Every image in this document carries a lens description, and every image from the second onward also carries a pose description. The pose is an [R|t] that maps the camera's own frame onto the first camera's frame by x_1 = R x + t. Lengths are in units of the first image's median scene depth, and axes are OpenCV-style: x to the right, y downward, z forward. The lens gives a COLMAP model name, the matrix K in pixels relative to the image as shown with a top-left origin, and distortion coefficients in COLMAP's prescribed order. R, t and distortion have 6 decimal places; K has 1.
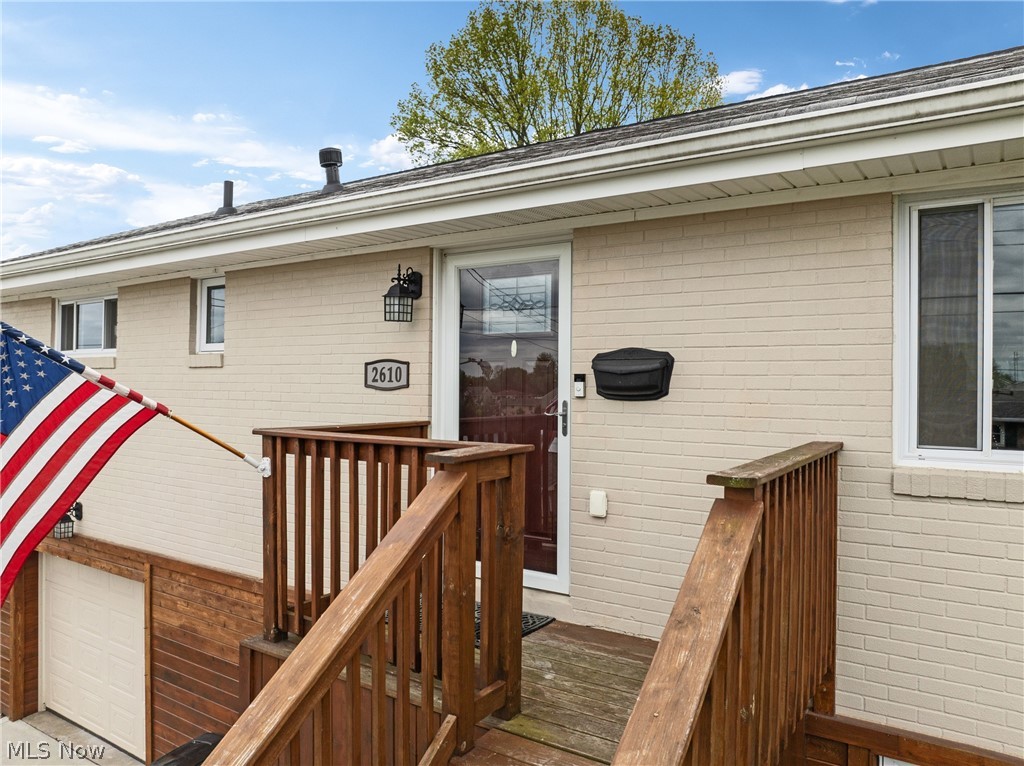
lens RADIAL K [[749.4, 0, 512.0], [0, 749.4, 383.0], [0, 0, 1]] dist [-0.049075, -0.000363]
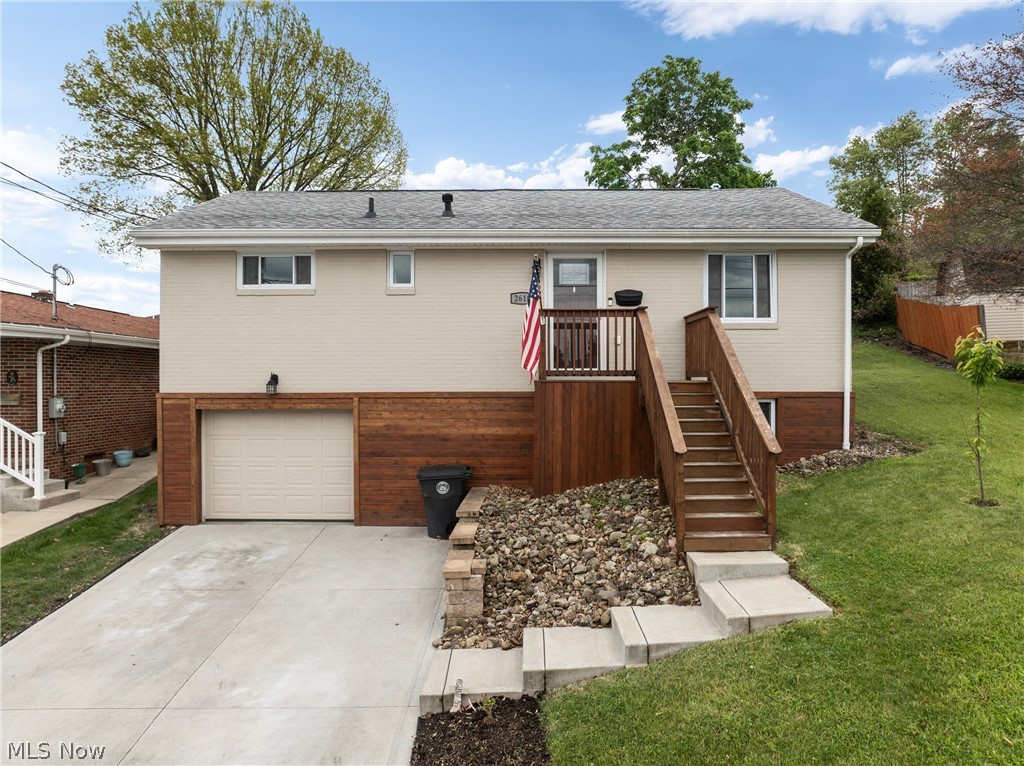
lens RADIAL K [[749.4, 0, 512.0], [0, 749.4, 383.0], [0, 0, 1]] dist [-0.049075, -0.000363]
pose [[0.846555, -0.017687, 0.532007, -1.252567], [0.007883, 0.999755, 0.020693, 0.179138], [-0.532243, -0.013324, 0.846487, -0.905071]]
